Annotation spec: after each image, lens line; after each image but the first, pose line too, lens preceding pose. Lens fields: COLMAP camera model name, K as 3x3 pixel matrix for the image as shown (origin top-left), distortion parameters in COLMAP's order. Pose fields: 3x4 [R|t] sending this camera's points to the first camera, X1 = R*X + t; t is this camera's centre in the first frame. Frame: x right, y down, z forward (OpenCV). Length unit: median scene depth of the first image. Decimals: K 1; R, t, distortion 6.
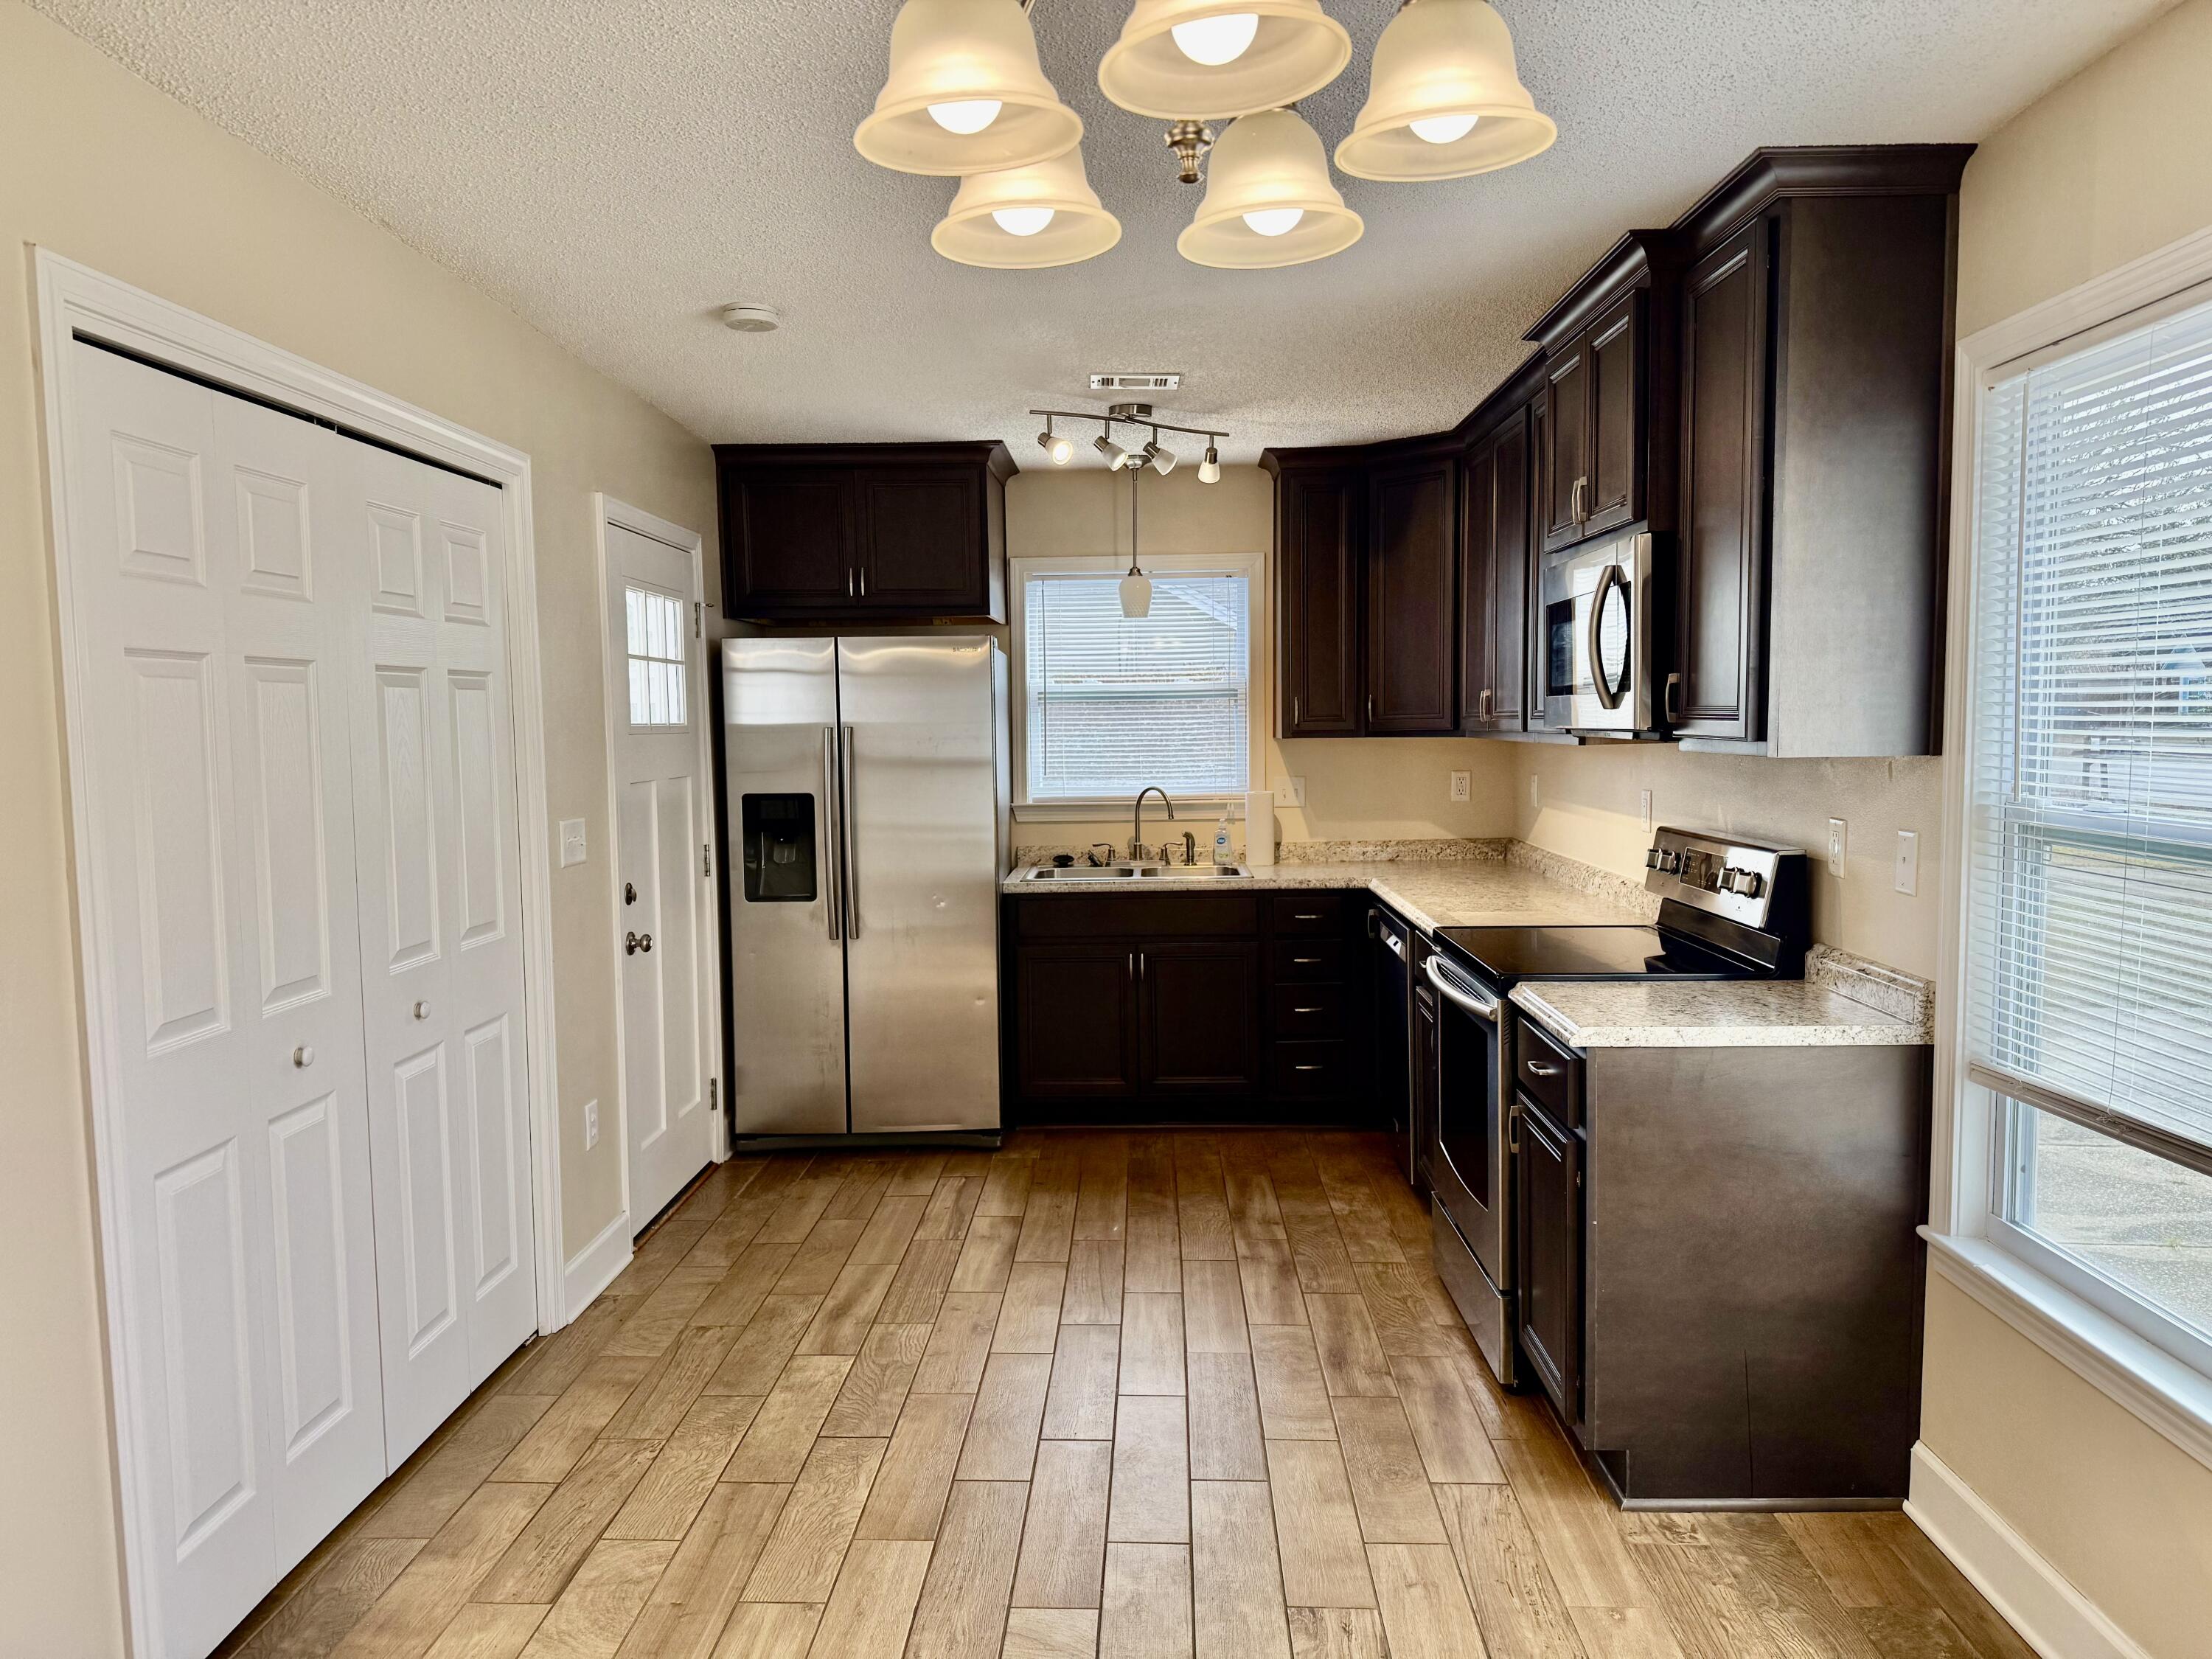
lens RADIAL K [[1526.5, 0, 1100.0], [0, 1526.5, 836.9], [0, 0, 1]] dist [0.094481, -0.191299]
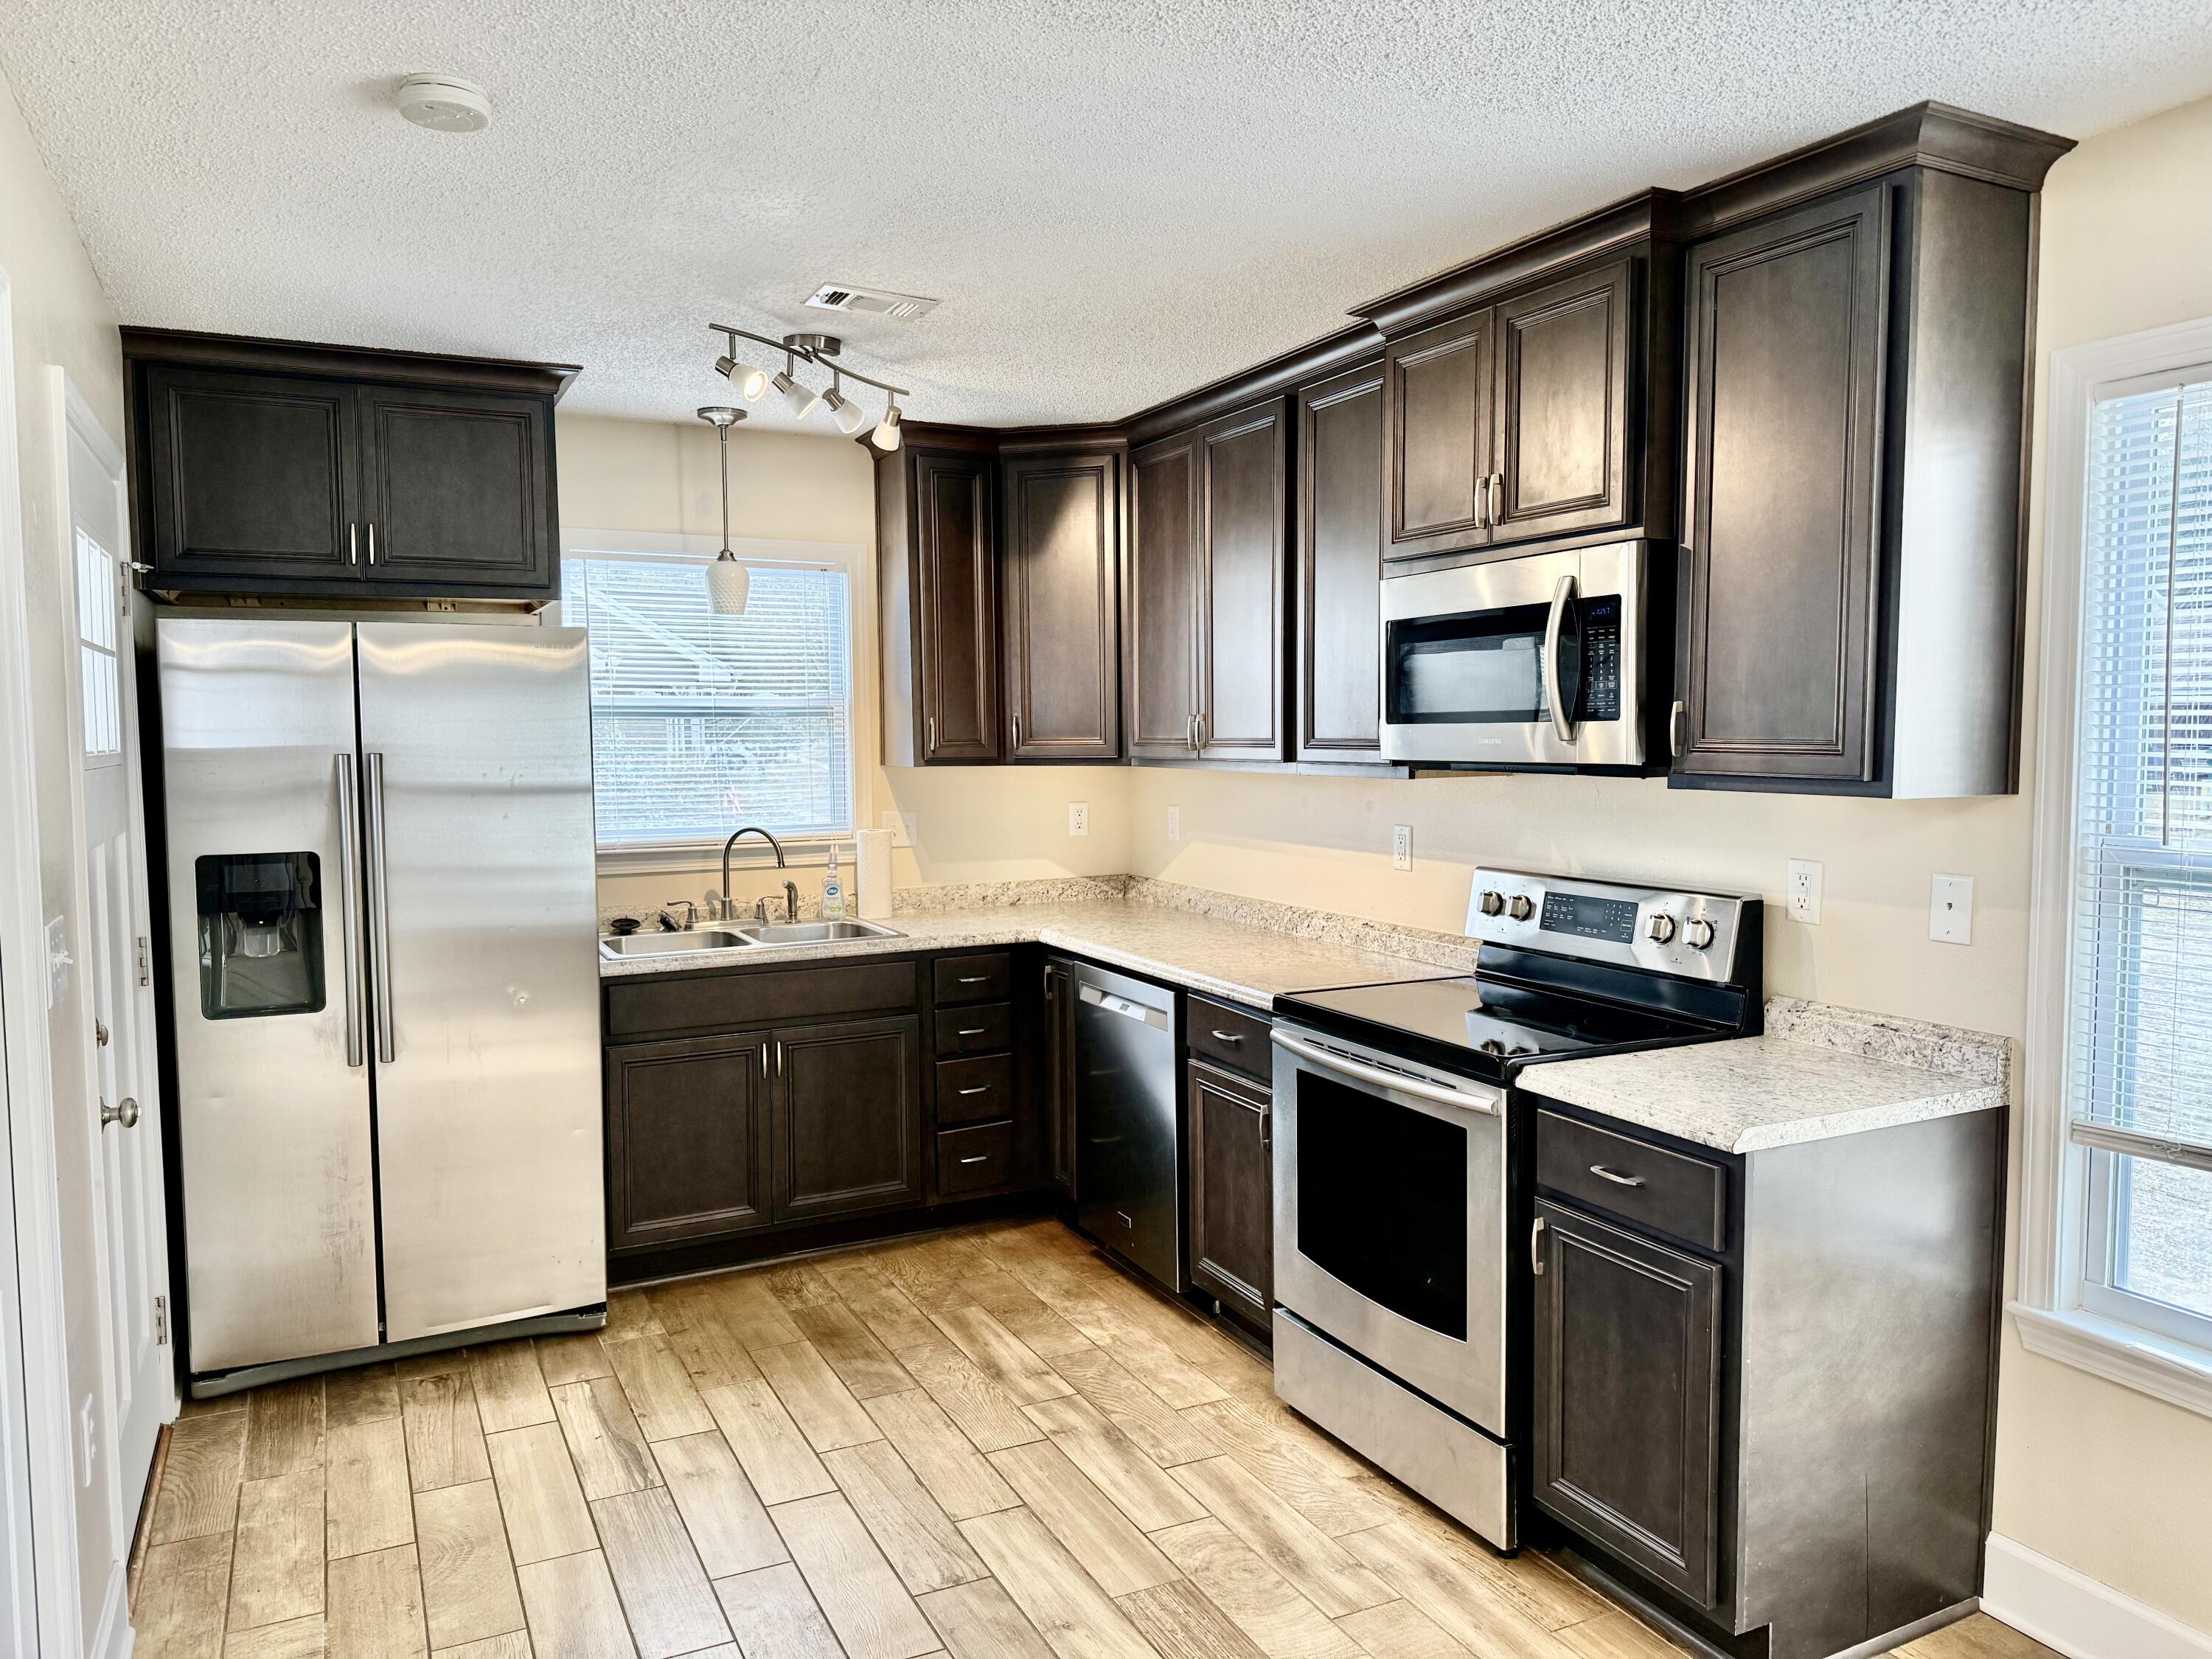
lens RADIAL K [[1542.8, 0, 1106.0], [0, 1542.8, 829.5], [0, 0, 1]] dist [0.101510, -0.155103]
pose [[0.881621, -0.023800, 0.471358, -0.215352], [0.031249, 0.999480, -0.007982, -0.022891], [-0.470923, 0.021766, 0.881906, 0.236870]]
